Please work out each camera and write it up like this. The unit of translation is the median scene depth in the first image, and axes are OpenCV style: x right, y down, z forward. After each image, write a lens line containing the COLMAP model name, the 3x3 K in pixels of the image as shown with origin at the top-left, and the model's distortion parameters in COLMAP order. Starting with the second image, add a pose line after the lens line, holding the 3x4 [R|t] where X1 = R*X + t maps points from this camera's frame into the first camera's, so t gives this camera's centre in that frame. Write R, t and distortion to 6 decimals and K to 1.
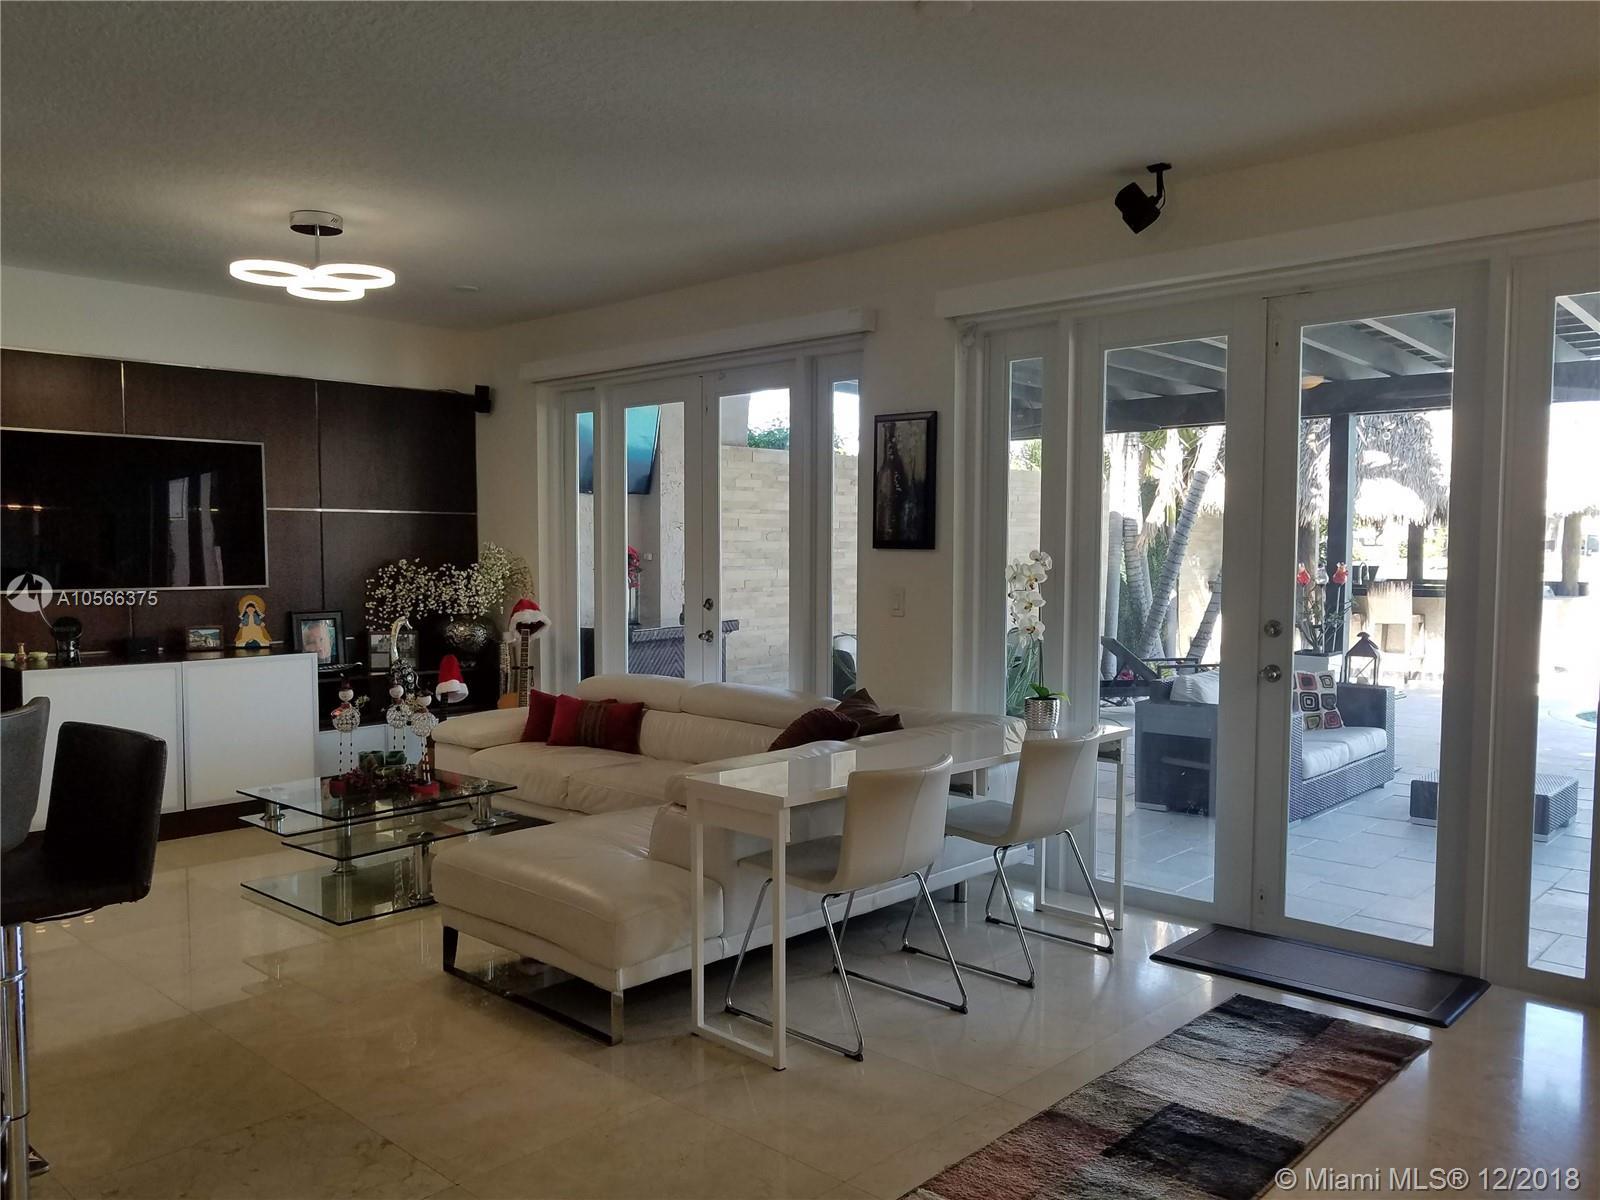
lens RADIAL K [[1268.0, 0, 789.9], [0, 1268.0, 605.1], [0, 0, 1]] dist [-0.028826, -0.003945]
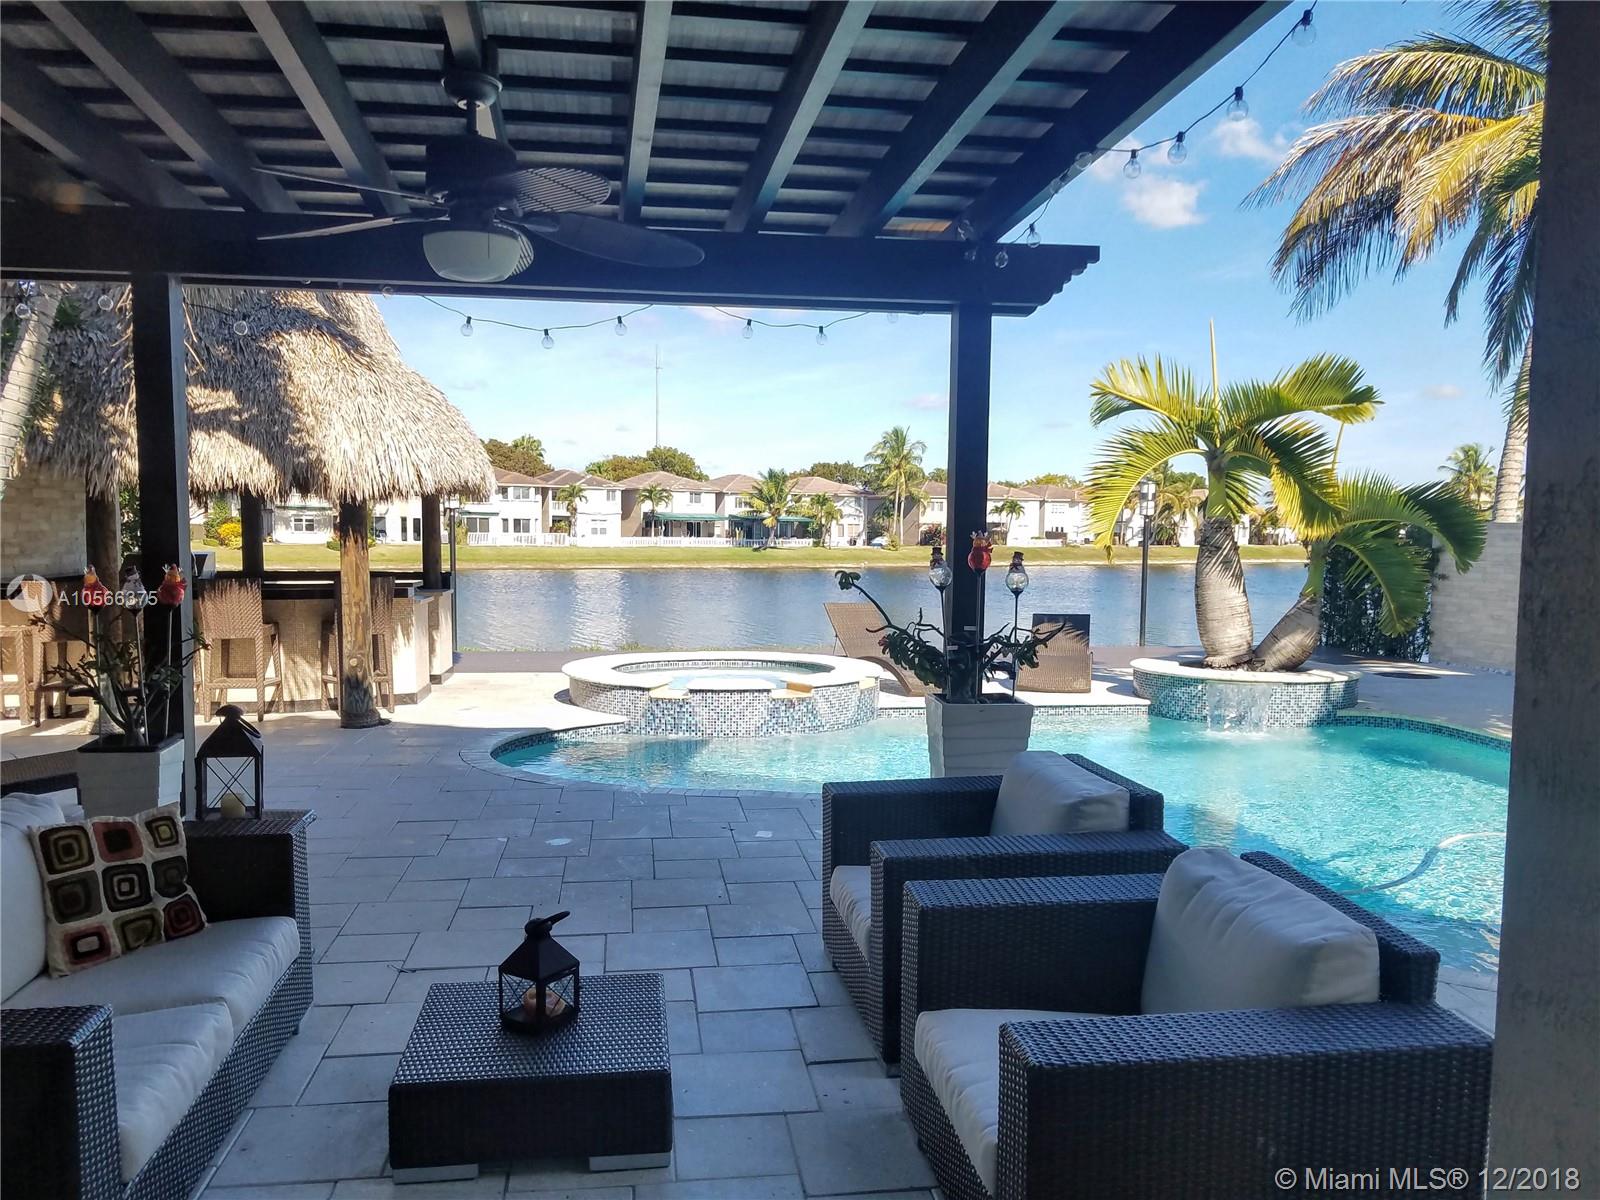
lens RADIAL K [[1268.0, 0, 789.7], [0, 1268.0, 611.1], [0, 0, 1]] dist [-0.028826, -0.003945]
pose [[0.632897, -0.058007, 0.772060, 0.198035], [0.042250, 0.998291, 0.040370, -0.024717], [-0.773082, 0.007069, 0.634266, 0.475903]]
